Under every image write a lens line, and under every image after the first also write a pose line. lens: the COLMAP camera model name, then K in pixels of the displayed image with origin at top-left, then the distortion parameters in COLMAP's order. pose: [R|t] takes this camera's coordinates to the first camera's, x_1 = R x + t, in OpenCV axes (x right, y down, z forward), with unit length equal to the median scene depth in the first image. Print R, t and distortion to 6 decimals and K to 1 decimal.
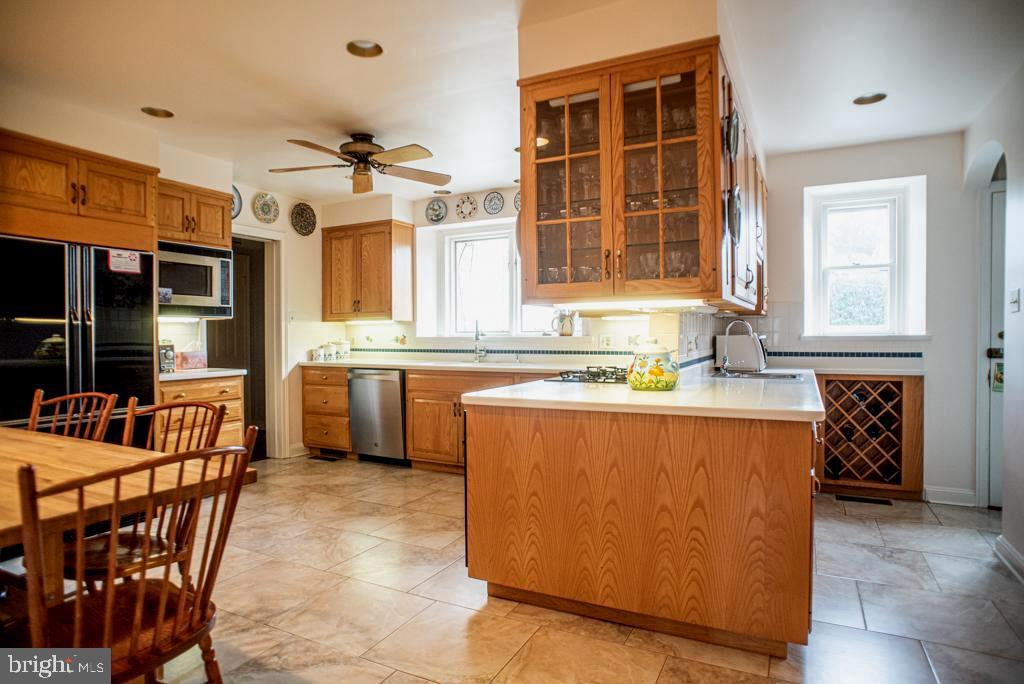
lens RADIAL K [[582.4, 0, 512.0], [0, 582.4, 342.0], [0, 0, 1]] dist [-0.105097, 0.073272]
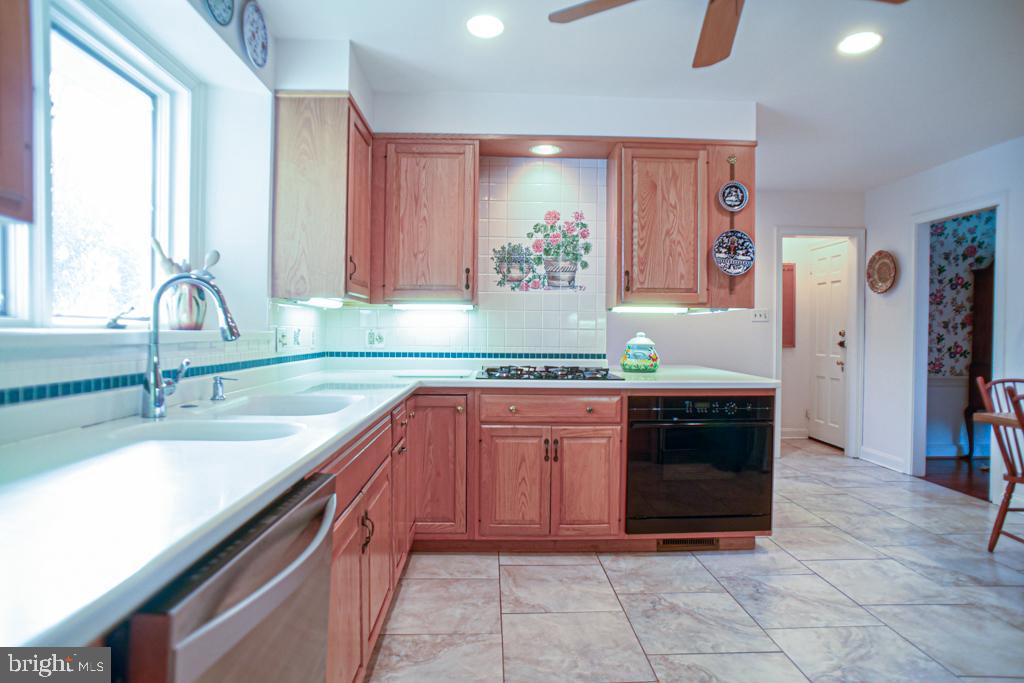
lens RADIAL K [[582.4, 0, 512.0], [0, 582.4, 341.5], [0, 0, 1]] dist [-0.105097, 0.073272]
pose [[-0.478738, -0.010630, 0.877894, -0.923847], [0.002059, 0.999910, 0.013230, -0.017414], [-0.877956, 0.008141, -0.478673, 2.211368]]
